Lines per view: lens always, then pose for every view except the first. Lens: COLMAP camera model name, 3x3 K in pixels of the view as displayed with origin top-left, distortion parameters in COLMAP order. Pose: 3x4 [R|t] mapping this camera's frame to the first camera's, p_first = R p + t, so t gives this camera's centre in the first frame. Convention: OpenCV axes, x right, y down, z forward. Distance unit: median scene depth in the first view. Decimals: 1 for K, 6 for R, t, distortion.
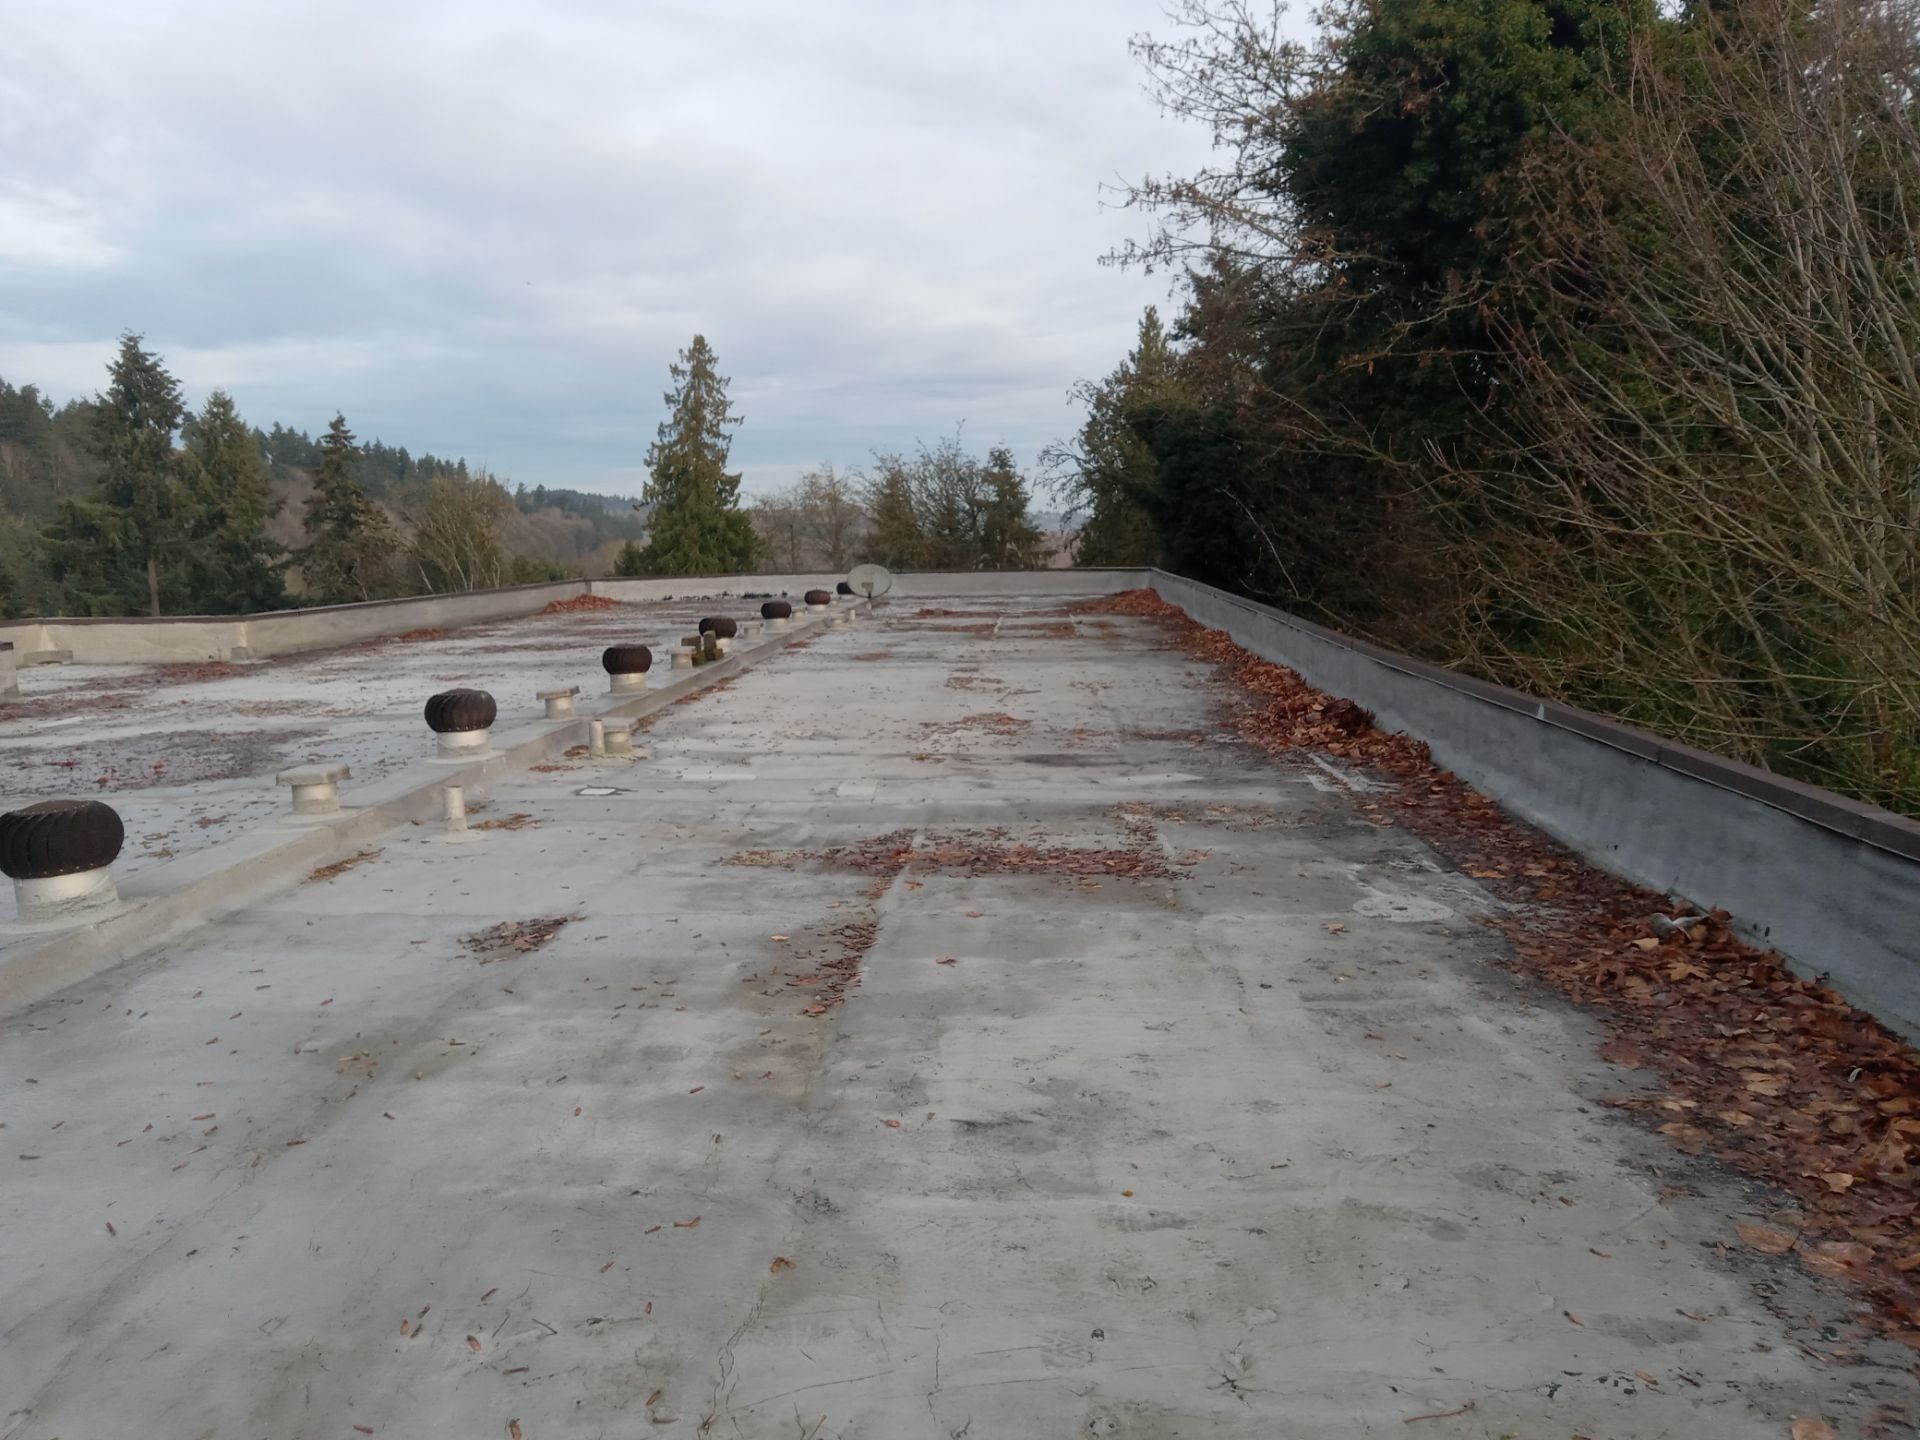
lens RADIAL K [[1462.1, 0, 957.2], [0, 1462.1, 714.3], [0, 0, 1]] dist [0.001438, -0.002249]
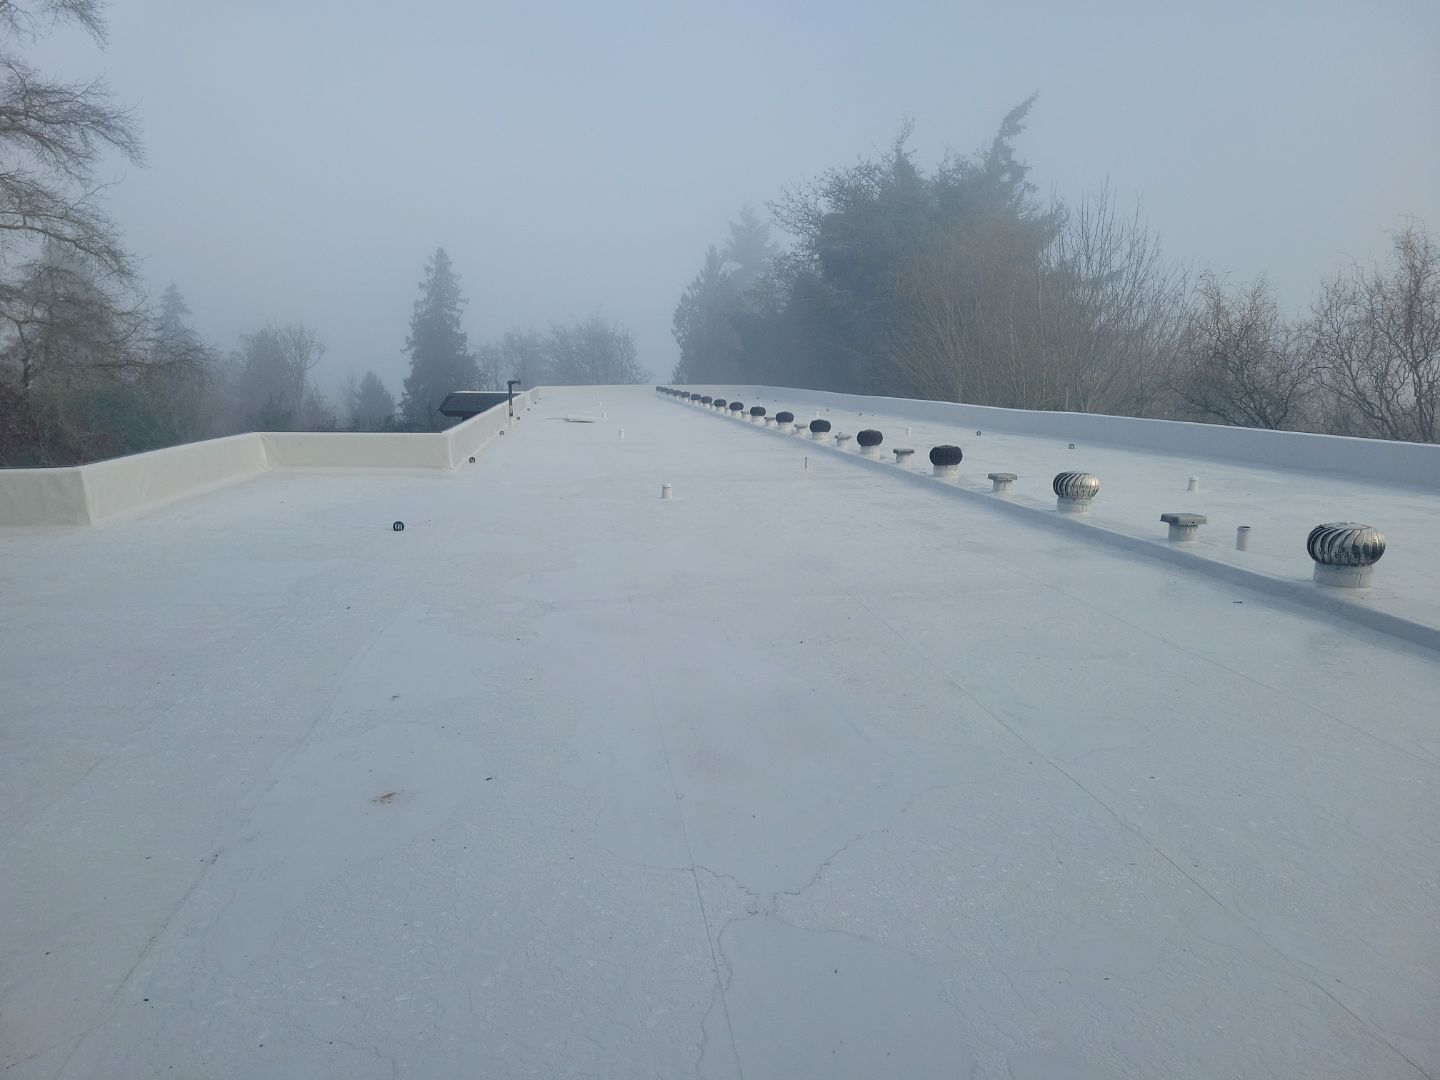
lens RADIAL K [[1111.2, 0, 712.4], [0, 1111.2, 537.4], [0, 0, 1]] dist [0.060989, -0.022323]
pose [[0.985145, -0.005601, 0.171633, -0.093012], [0.002068, 0.999782, 0.020757, 0.043873], [-0.171712, -0.020094, 0.984942, -0.312679]]
